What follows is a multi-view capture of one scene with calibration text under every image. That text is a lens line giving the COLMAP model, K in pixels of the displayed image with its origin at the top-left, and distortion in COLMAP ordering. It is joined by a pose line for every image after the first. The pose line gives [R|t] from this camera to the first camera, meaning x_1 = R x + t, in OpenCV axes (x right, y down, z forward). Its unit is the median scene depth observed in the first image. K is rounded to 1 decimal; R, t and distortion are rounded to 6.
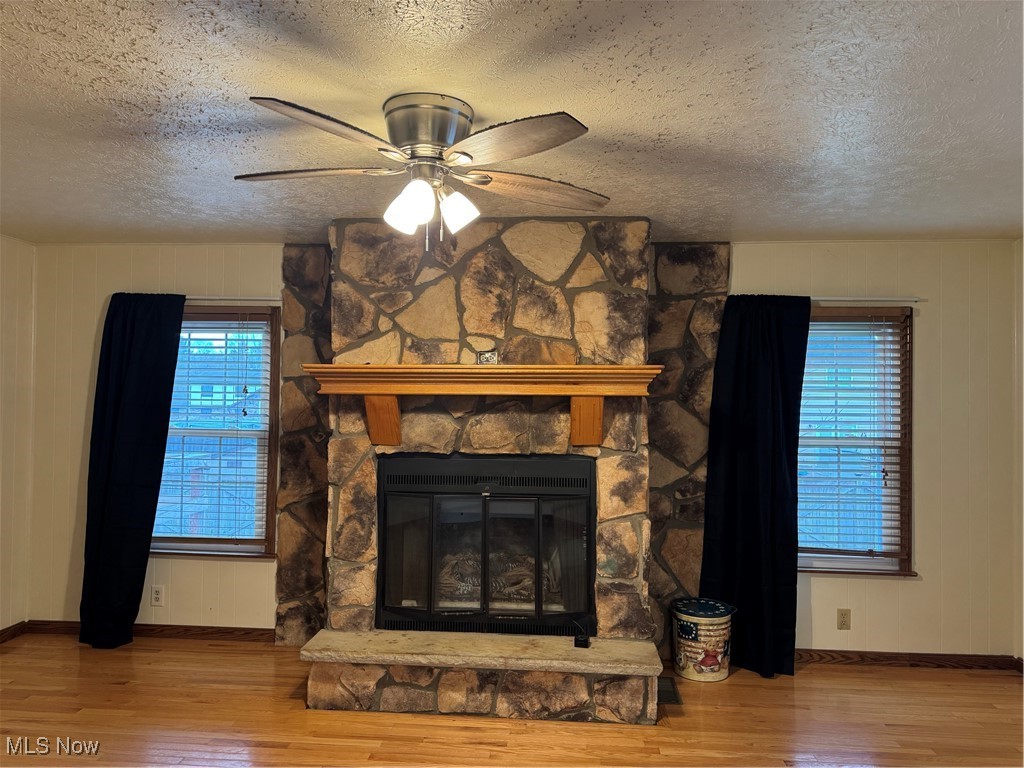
lens RADIAL K [[713.5, 0, 512.0], [0, 713.5, 384.0], [0, 0, 1]] dist [0.134819, -0.209843]
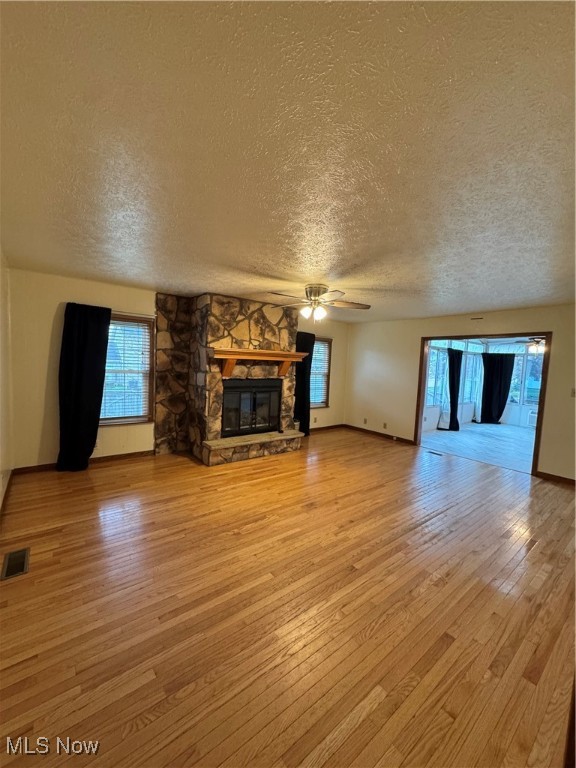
lens RADIAL K [[303.7, 0, 290.0], [0, 303.7, 384.5], [0, 0, 1]] dist [0.002566, -0.000061]
pose [[0.736533, -0.029968, 0.675737, -0.812904], [-0.048088, 0.994170, 0.096504, -0.011122], [-0.674690, -0.103573, 0.730798, -0.065769]]
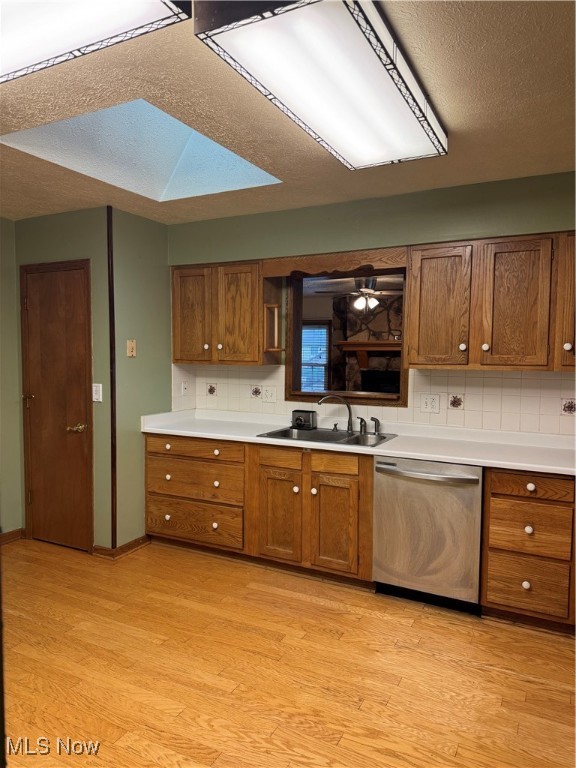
lens RADIAL K [[543.4, 0, 288.0], [0, 543.4, 384.0], [0, 0, 1]] dist [0.046461, -0.054353]
pose [[0.919908, 0.018947, -0.391676, 0.425386], [0.009387, 0.997482, 0.070300, -0.009624], [0.392022, -0.068346, 0.917414, -1.221165]]
